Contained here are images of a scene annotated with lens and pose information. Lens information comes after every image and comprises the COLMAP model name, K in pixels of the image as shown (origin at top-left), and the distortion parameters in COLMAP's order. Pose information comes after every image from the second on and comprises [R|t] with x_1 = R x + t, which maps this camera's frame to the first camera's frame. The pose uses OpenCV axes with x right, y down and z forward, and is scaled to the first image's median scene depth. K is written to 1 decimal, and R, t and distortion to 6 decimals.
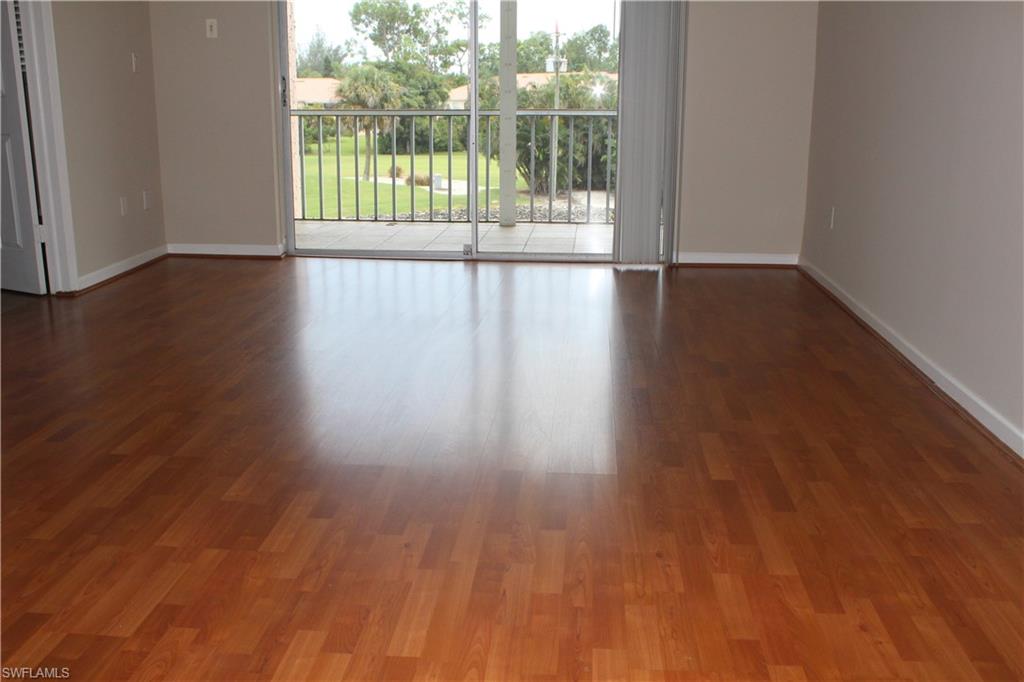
lens RADIAL K [[988.7, 0, 503.0], [0, 988.7, 314.2], [0, 0, 1]] dist [-0.104368, 0.000000]
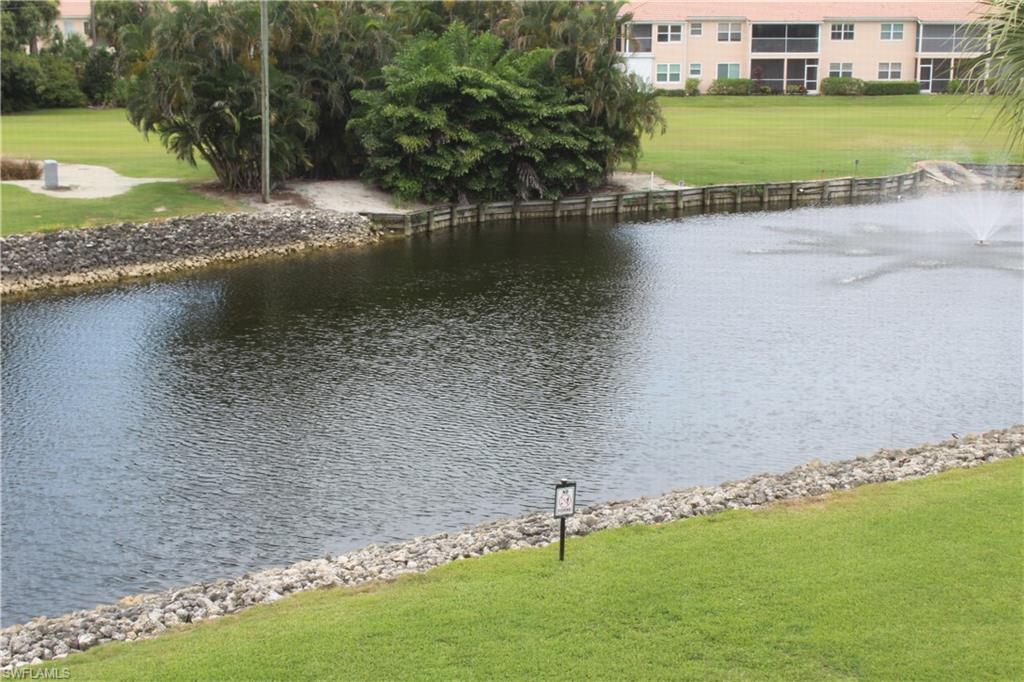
lens RADIAL K [[1513.7, 0, 505.1], [0, 1513.7, 322.3], [0, 0, 1]] dist [-0.014709, 0.000000]
pose [[0.973214, -0.051345, 0.224094, -0.097049], [0.053854, 0.998536, -0.005097, -0.259218], [-0.223504, 0.017028, 0.974554, 0.961574]]
